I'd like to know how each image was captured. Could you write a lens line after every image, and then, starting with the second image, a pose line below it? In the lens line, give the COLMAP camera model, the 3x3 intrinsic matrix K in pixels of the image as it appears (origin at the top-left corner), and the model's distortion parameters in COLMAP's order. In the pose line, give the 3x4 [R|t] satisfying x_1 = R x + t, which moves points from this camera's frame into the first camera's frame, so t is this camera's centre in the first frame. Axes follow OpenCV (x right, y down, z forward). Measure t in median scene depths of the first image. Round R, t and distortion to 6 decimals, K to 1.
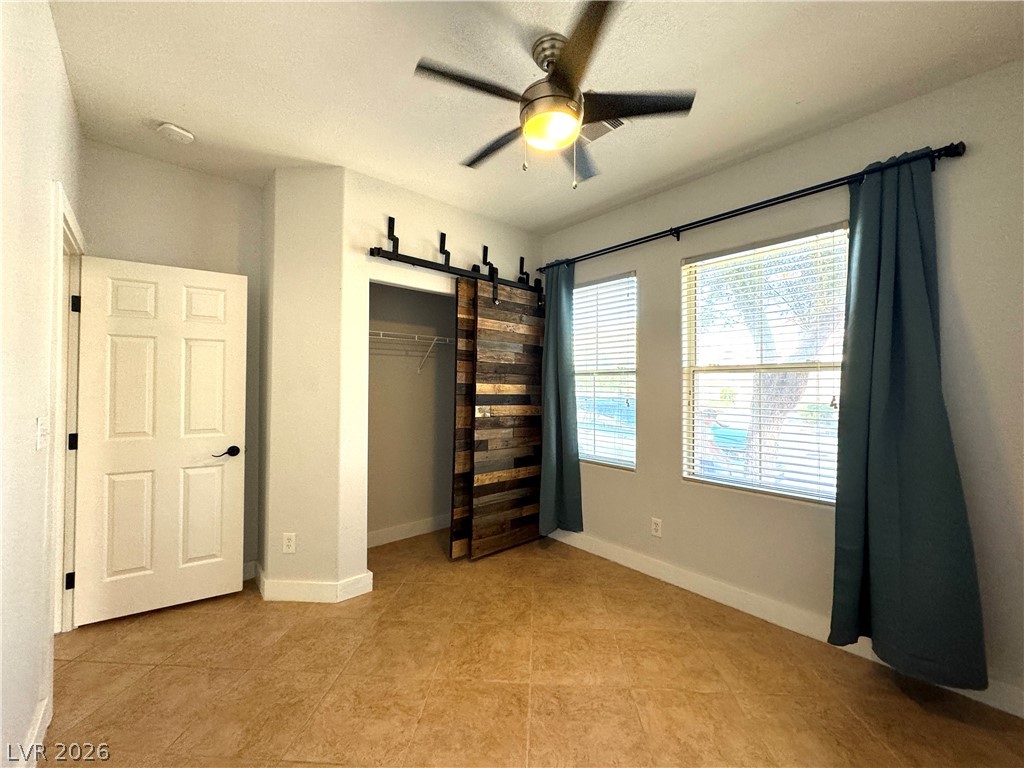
lens RADIAL K [[407.0, 0, 513.5], [0, 407.0, 385.6], [0, 0, 1]] dist [-0.000531, 0.000374]
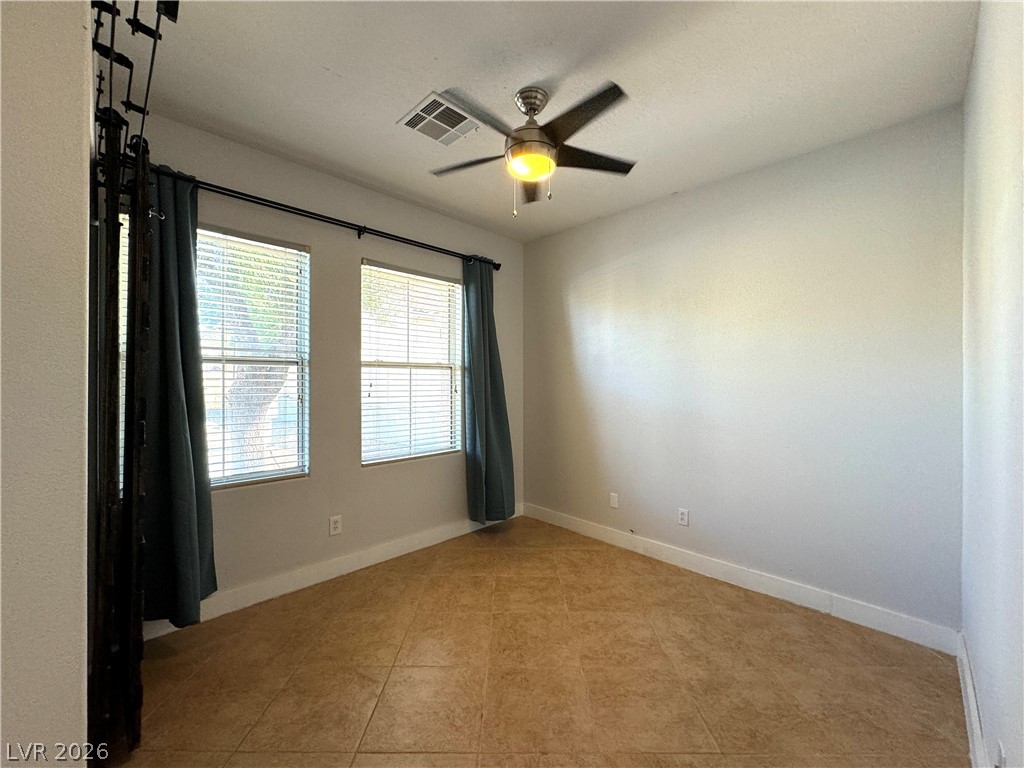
lens RADIAL K [[407.0, 0, 513.4], [0, 407.0, 385.8], [0, 0, 1]] dist [-0.000531, 0.000374]
pose [[-0.059299, -0.019149, 0.998057, -0.688418], [-0.006363, 0.999803, 0.018804, -0.003314], [-0.998220, -0.005235, -0.059409, 0.697568]]
